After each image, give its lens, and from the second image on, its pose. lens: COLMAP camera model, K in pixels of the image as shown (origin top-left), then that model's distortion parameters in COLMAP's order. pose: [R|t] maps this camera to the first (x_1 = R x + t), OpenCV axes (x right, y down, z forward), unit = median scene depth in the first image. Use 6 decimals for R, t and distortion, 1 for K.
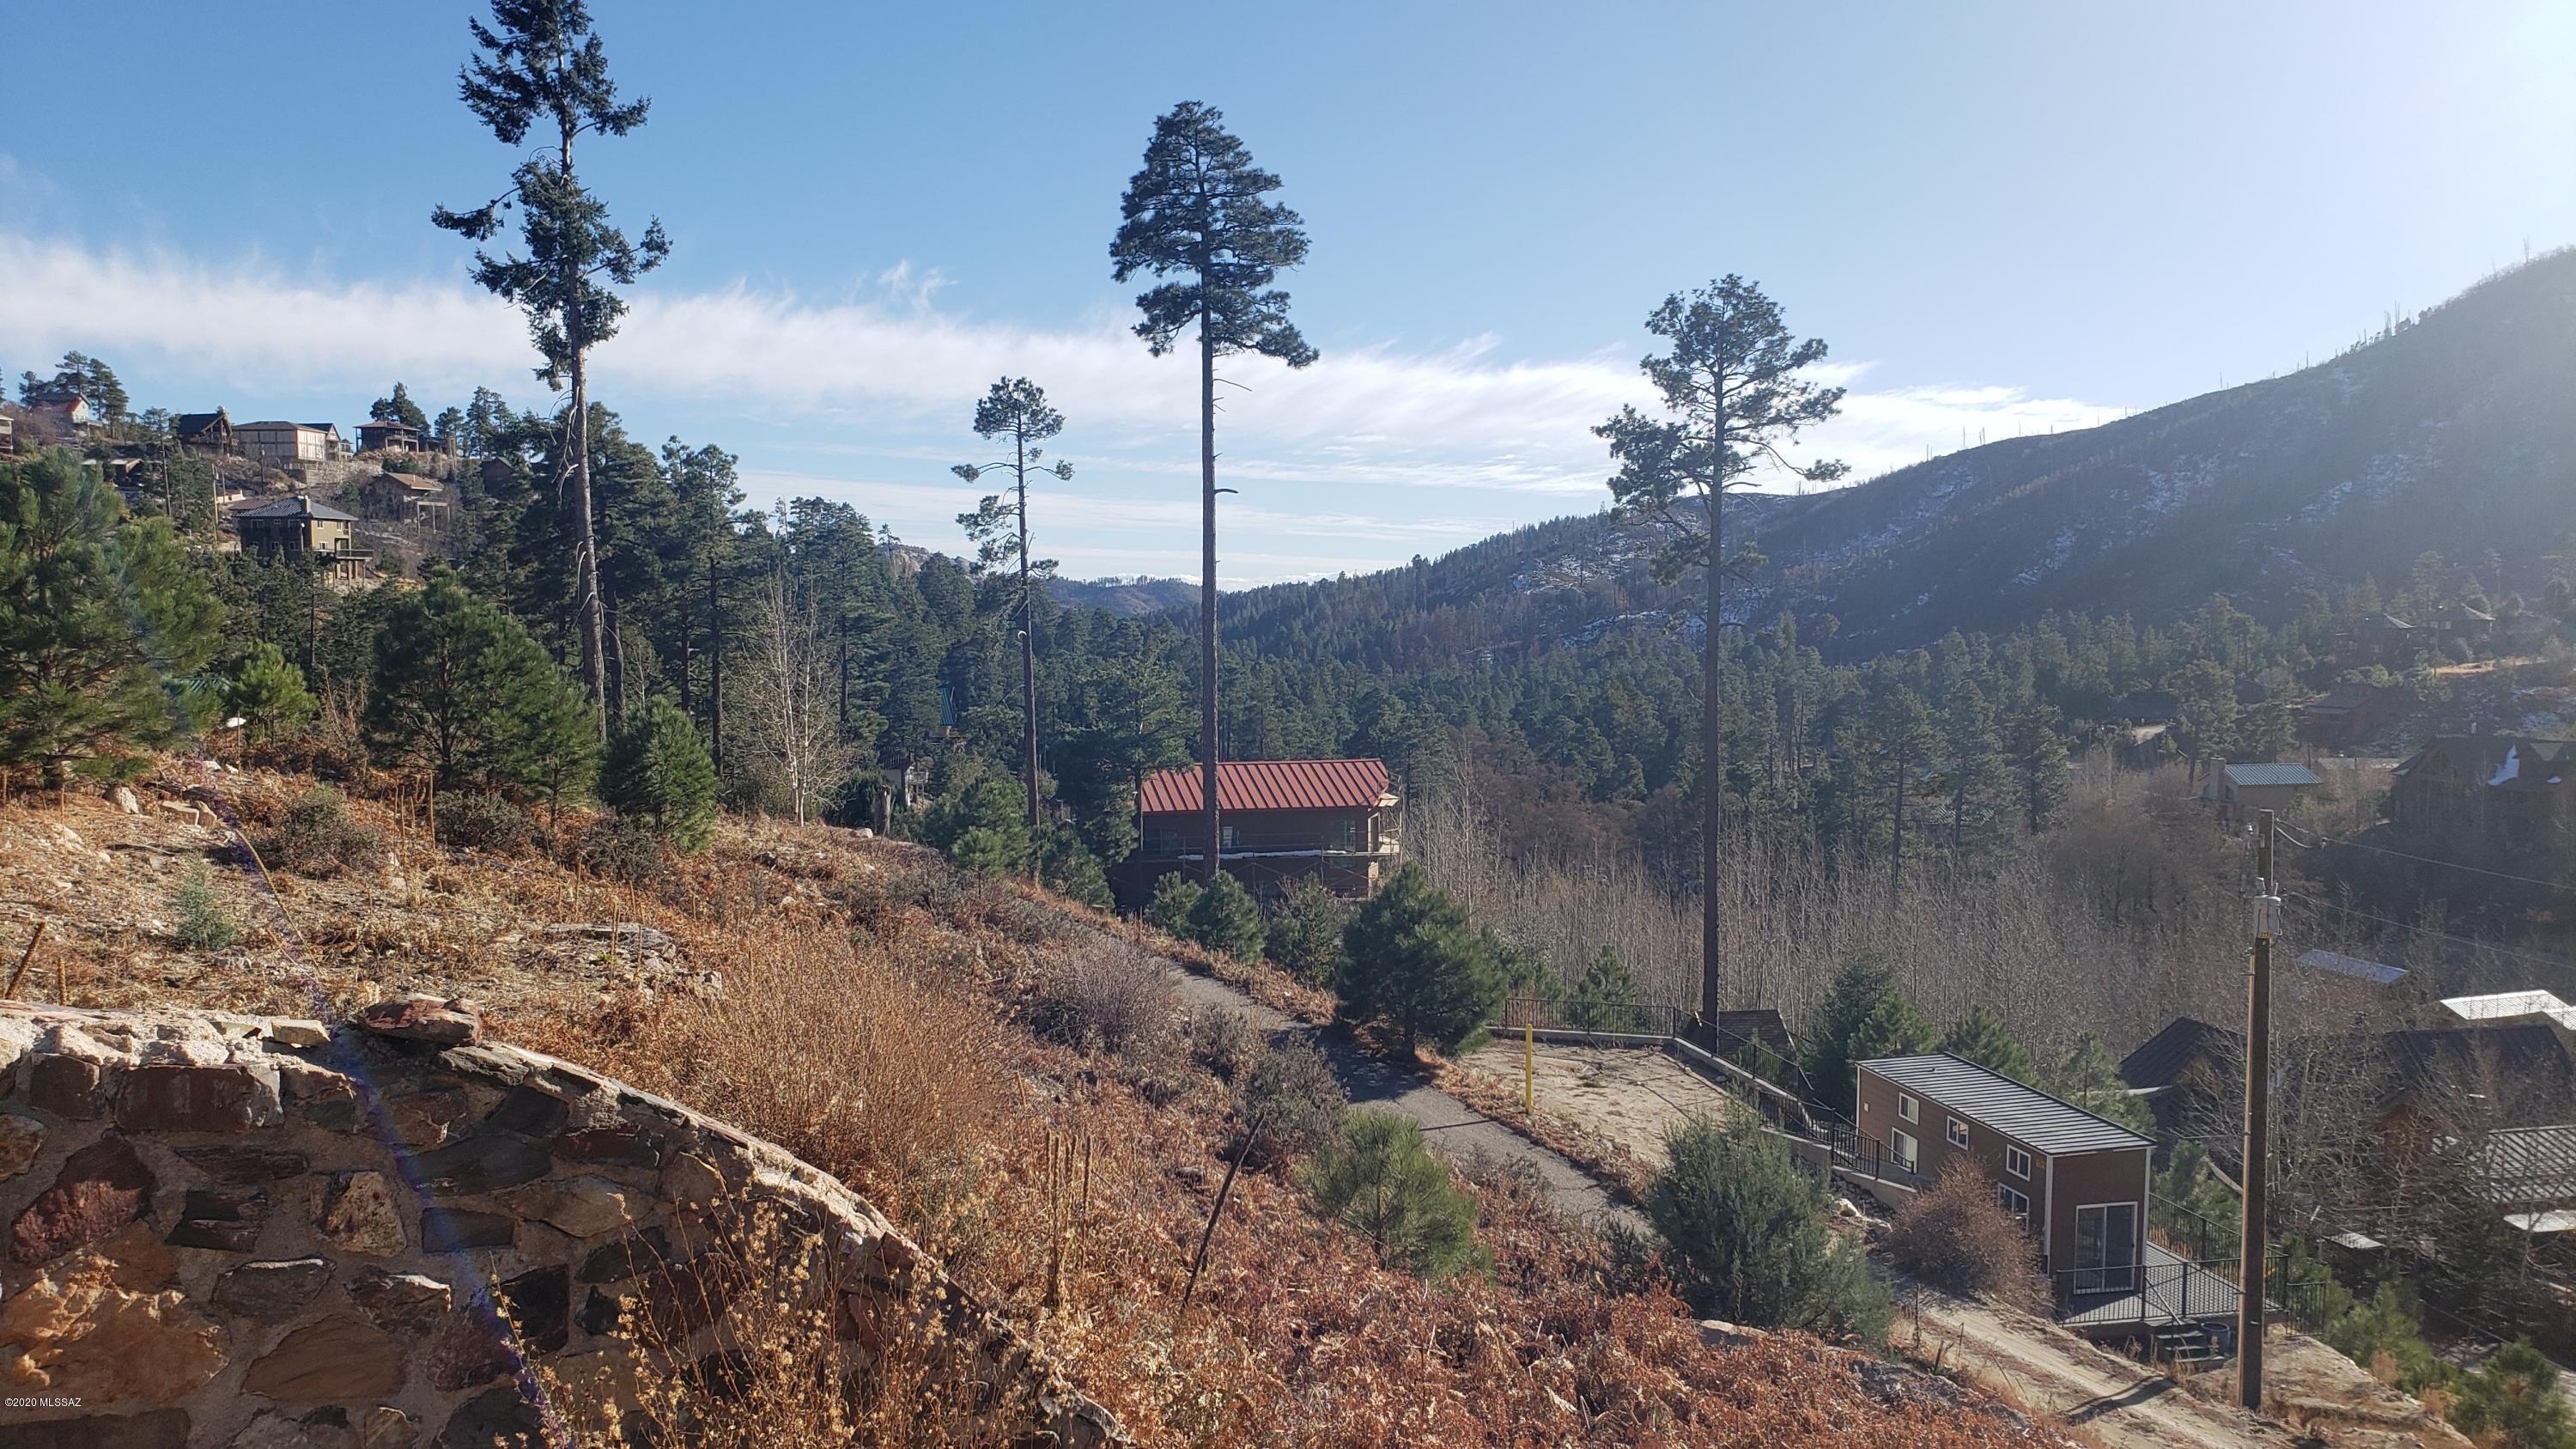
lens RADIAL K [[2125.8, 0, 1233.6], [0, 2125.8, 747.4], [0, 0, 1]] dist [0.001805, 0.034293]
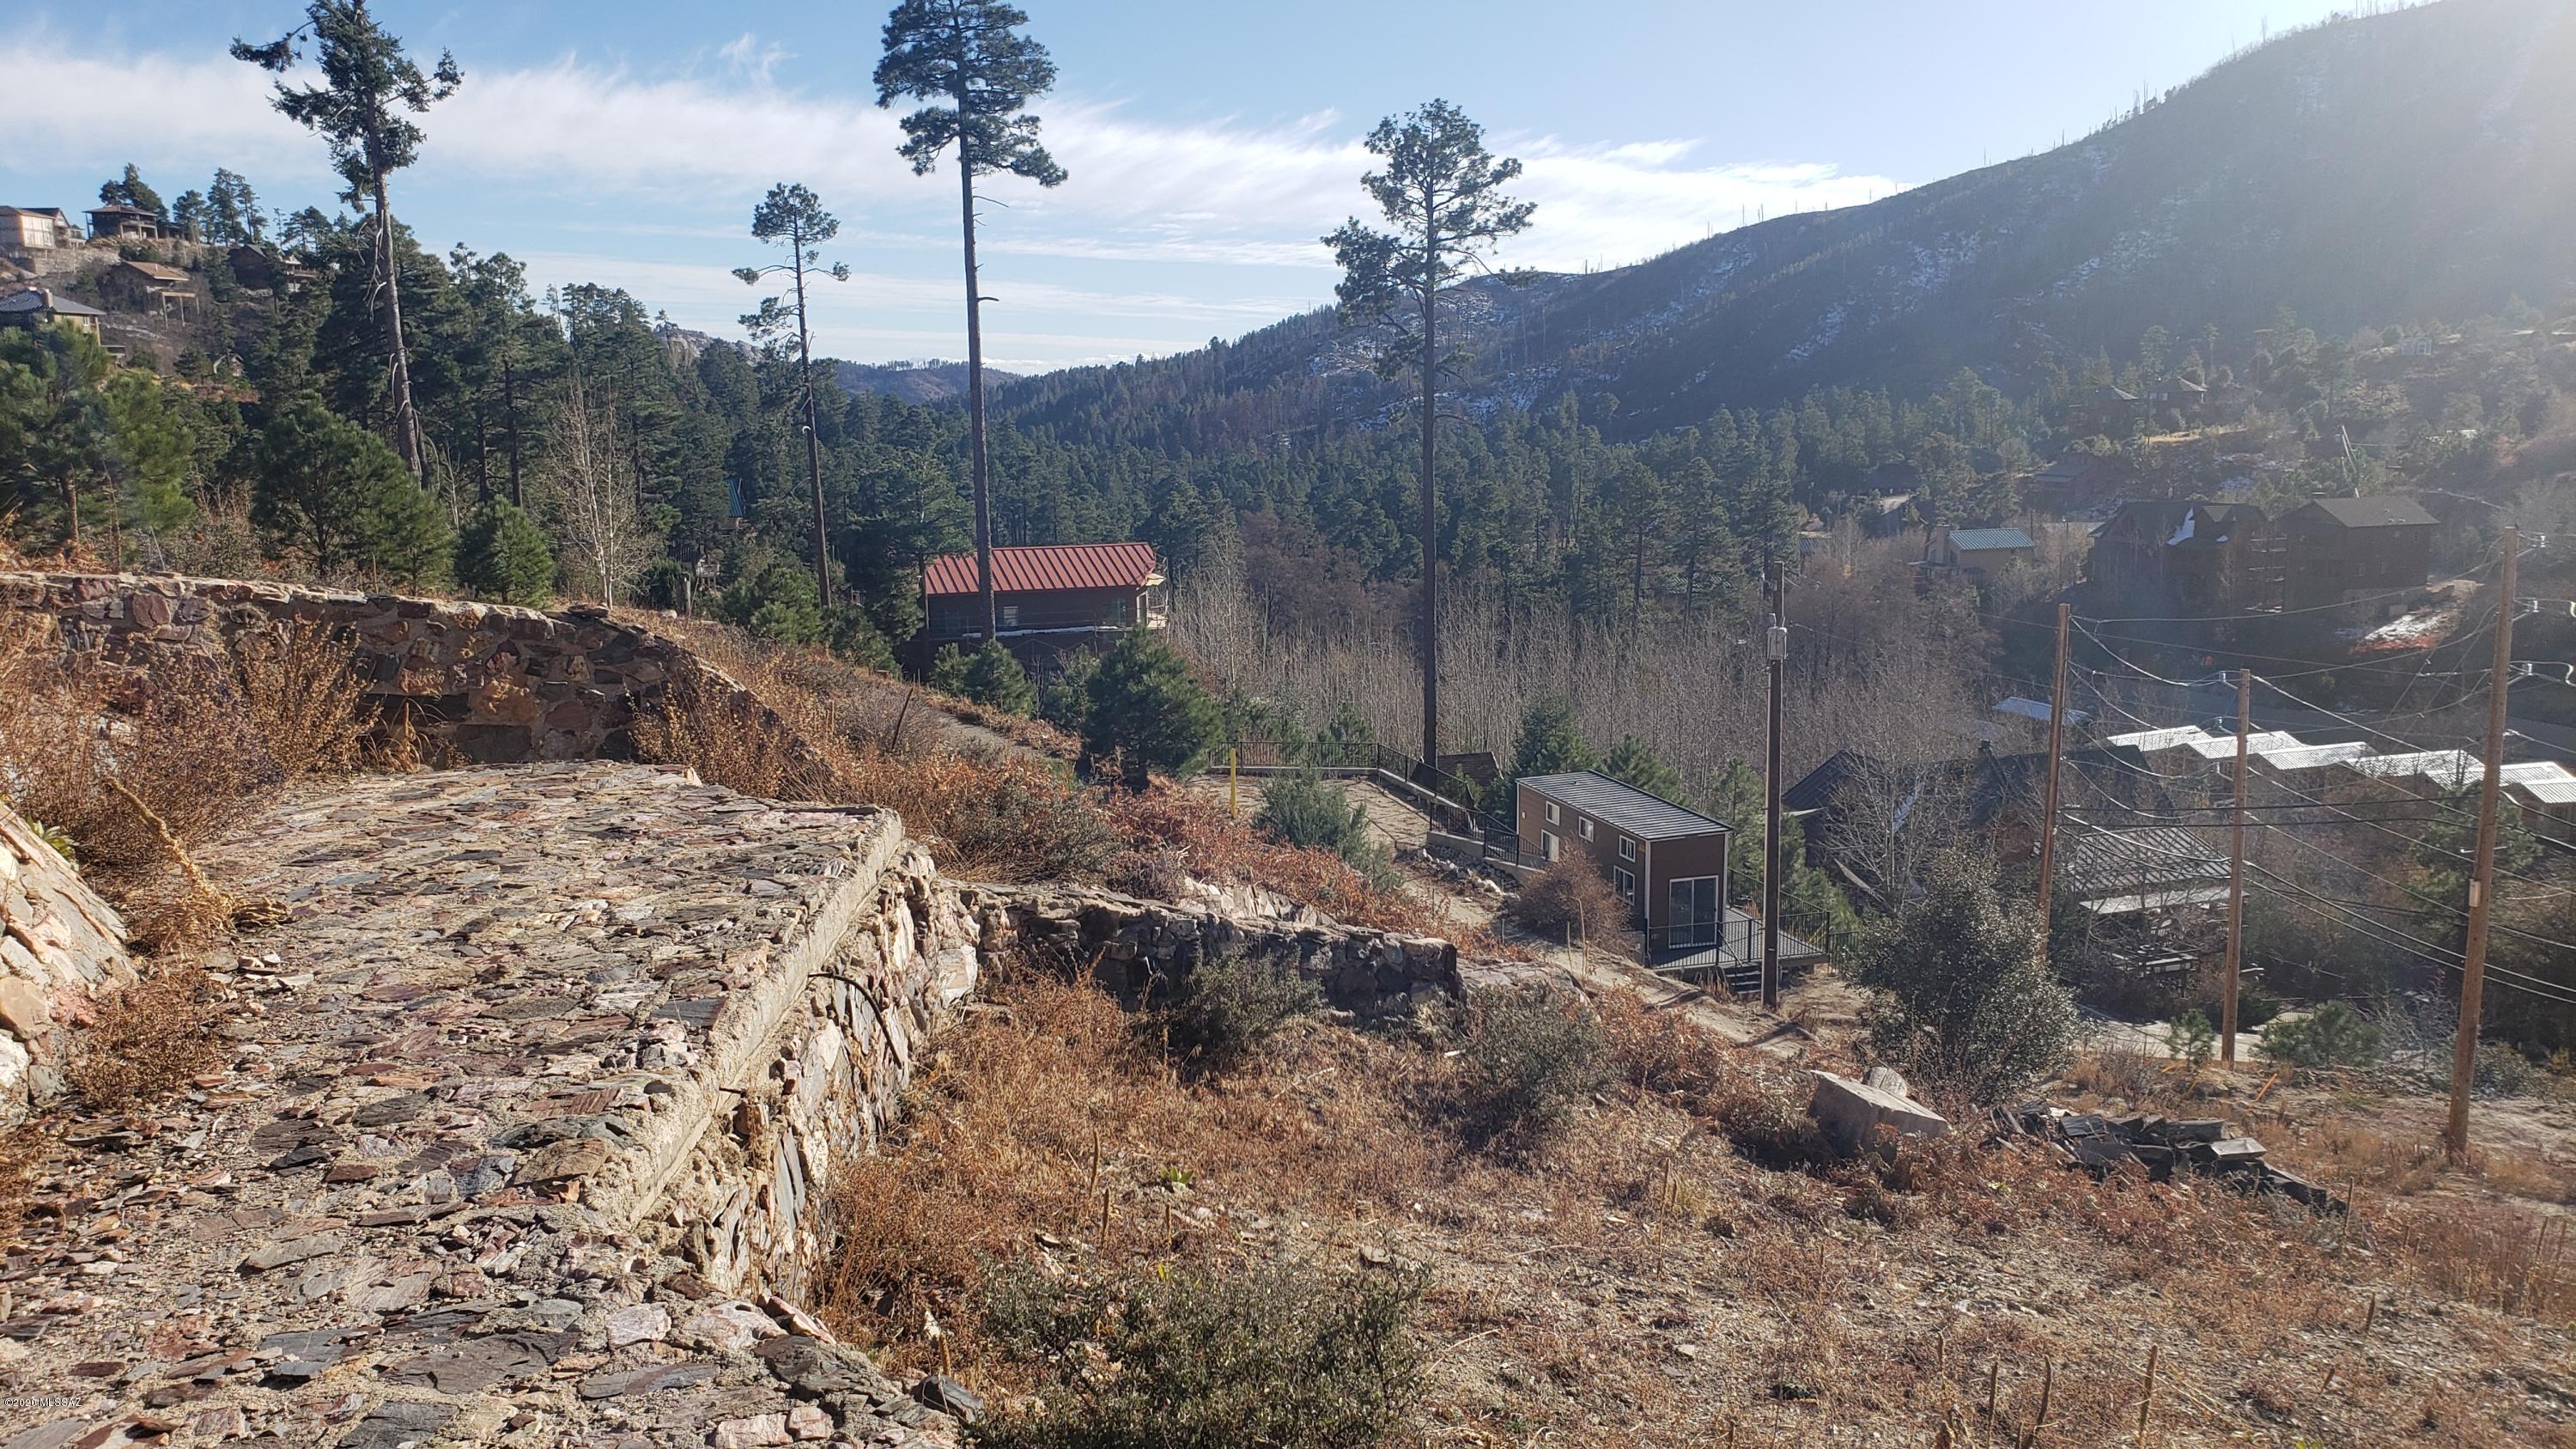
lens RADIAL K [[2116.1, 0, 1265.6], [0, 2116.1, 737.7], [0, 0, 1]] dist [0.020308, 0.013051]
pose [[0.993962, -0.030157, 0.105503, 0.013593], [0.019854, 0.995050, 0.097374, 0.001636], [-0.107917, -0.094692, 0.989640, -0.111584]]
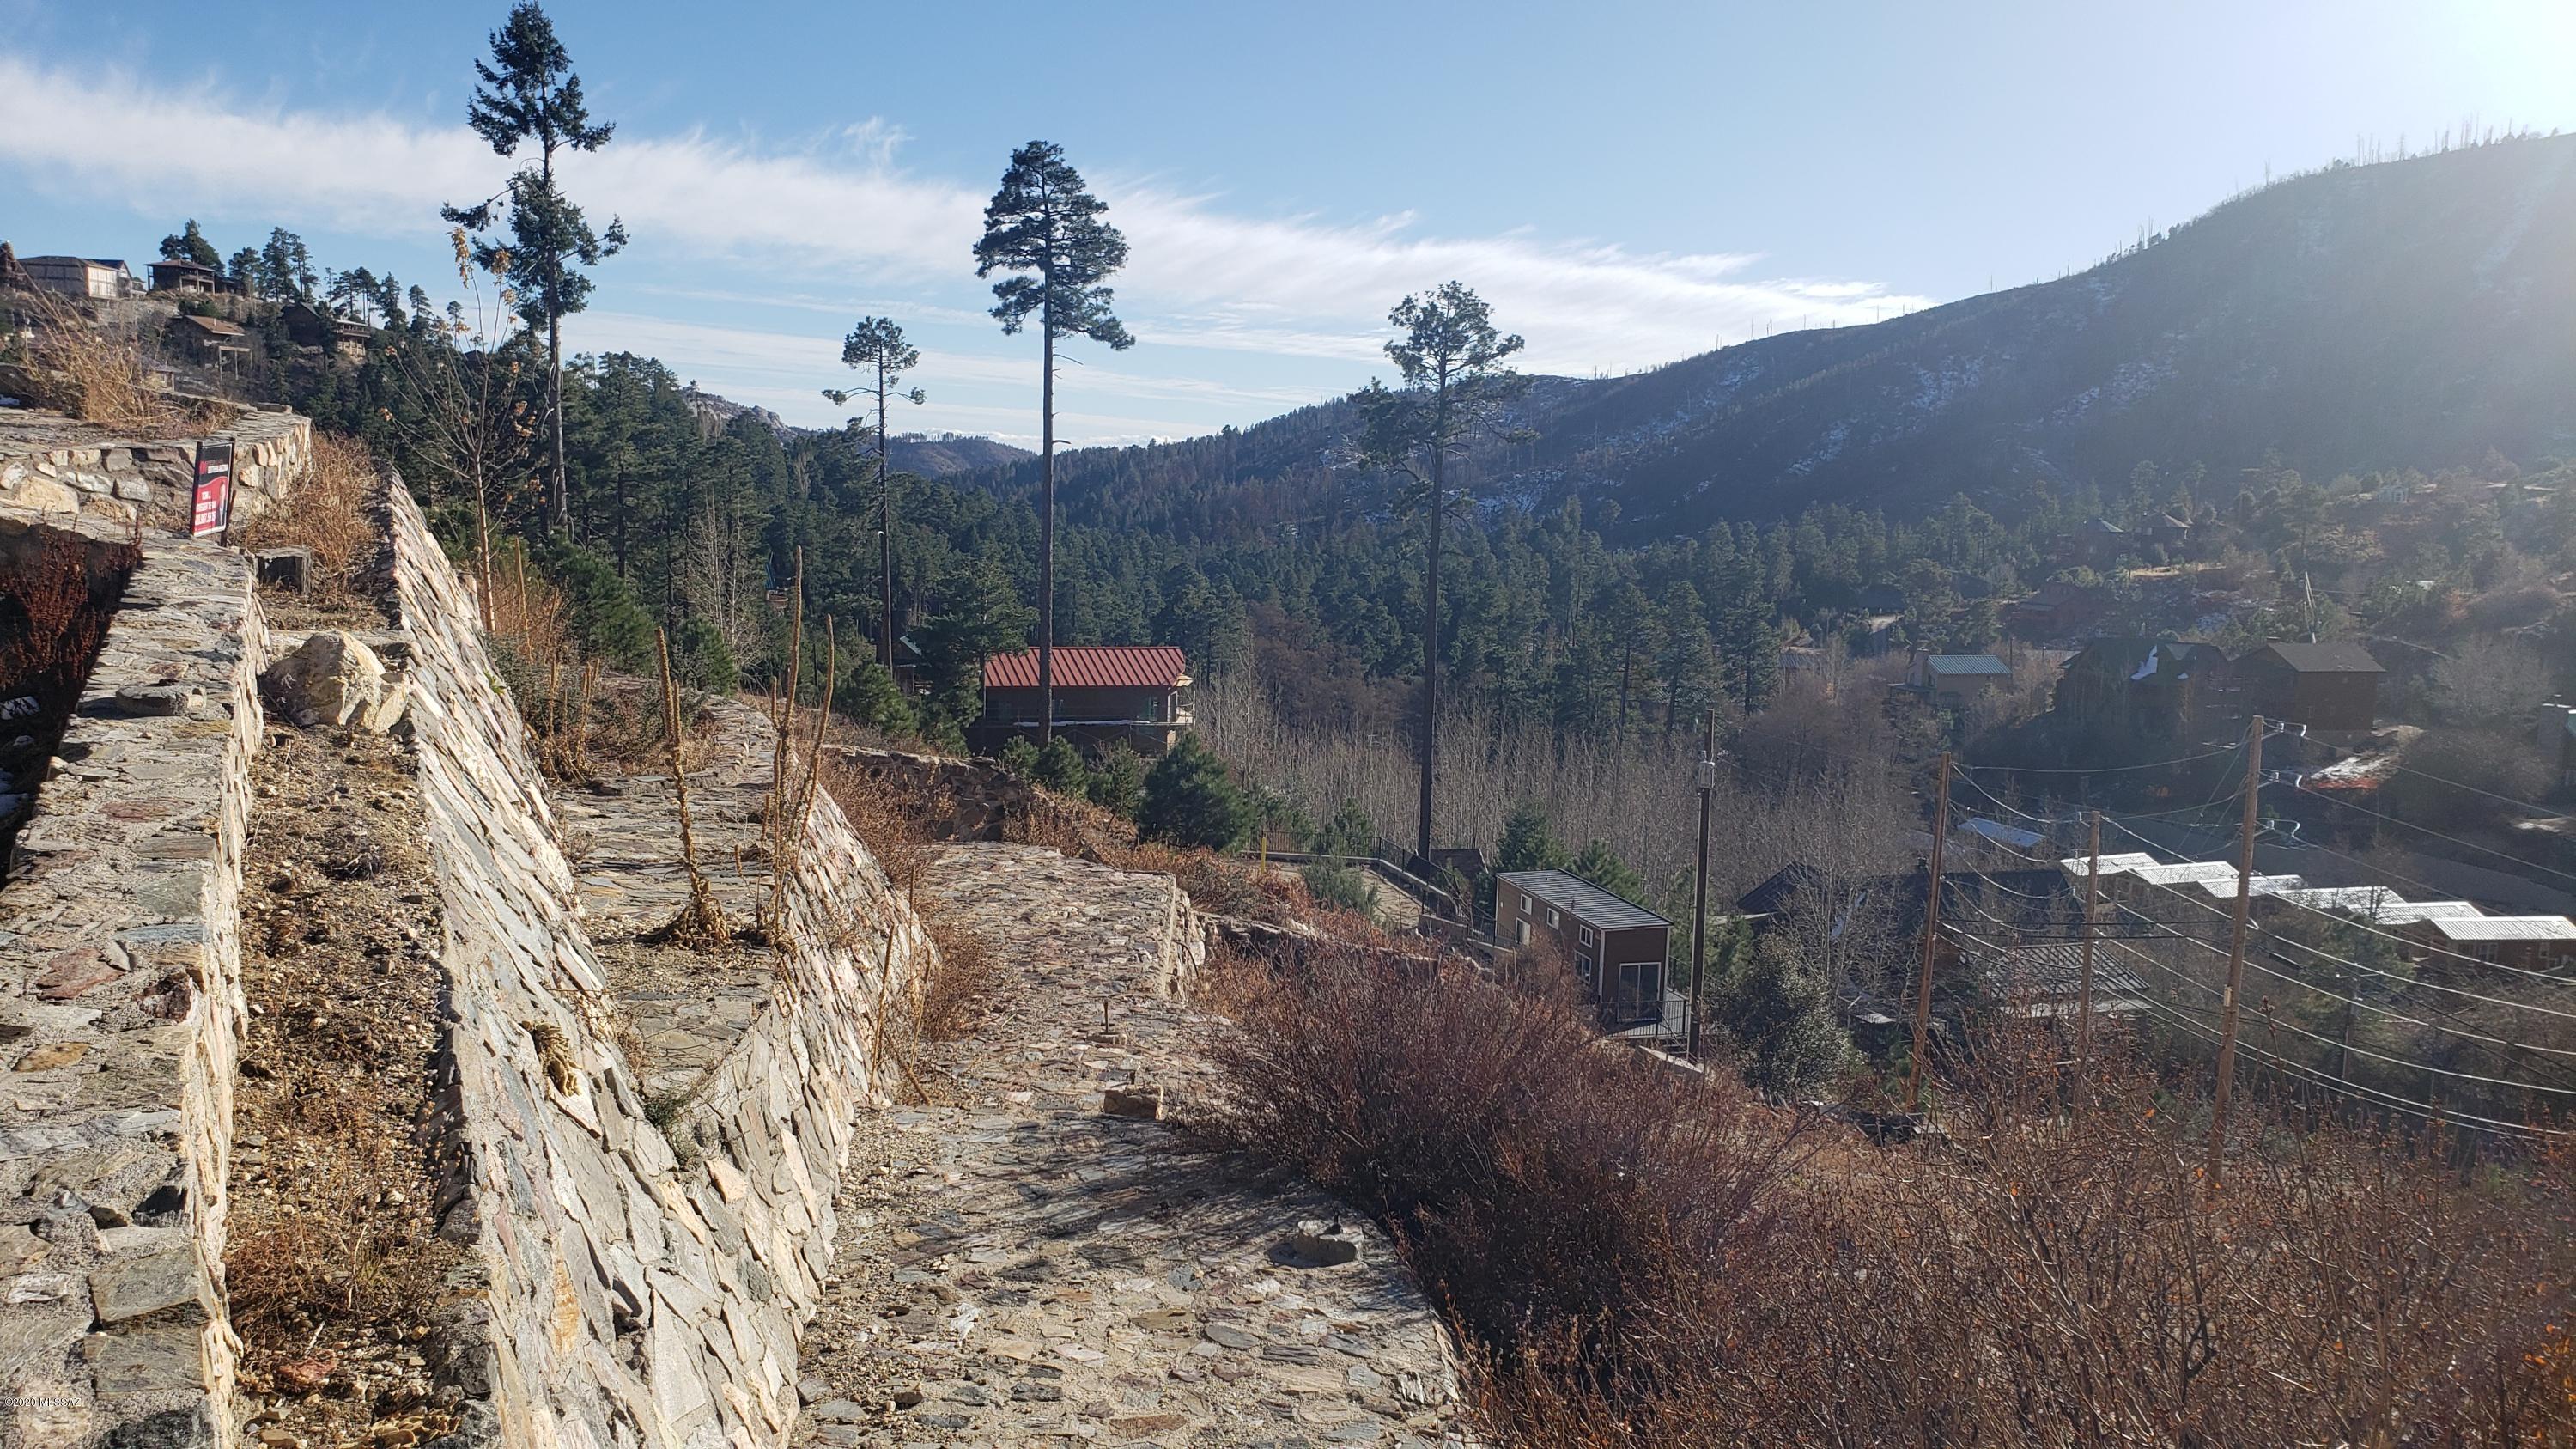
lens RADIAL K [[2107.9, 0, 1260.6], [0, 2107.9, 732.3], [0, 0, 1]] dist [0.065574, -0.085738]
pose [[0.994229, 0.018567, 0.105659, -0.012320], [-0.024526, 0.998164, 0.055374, -0.014713], [-0.104437, -0.057646, 0.992859, -0.245721]]
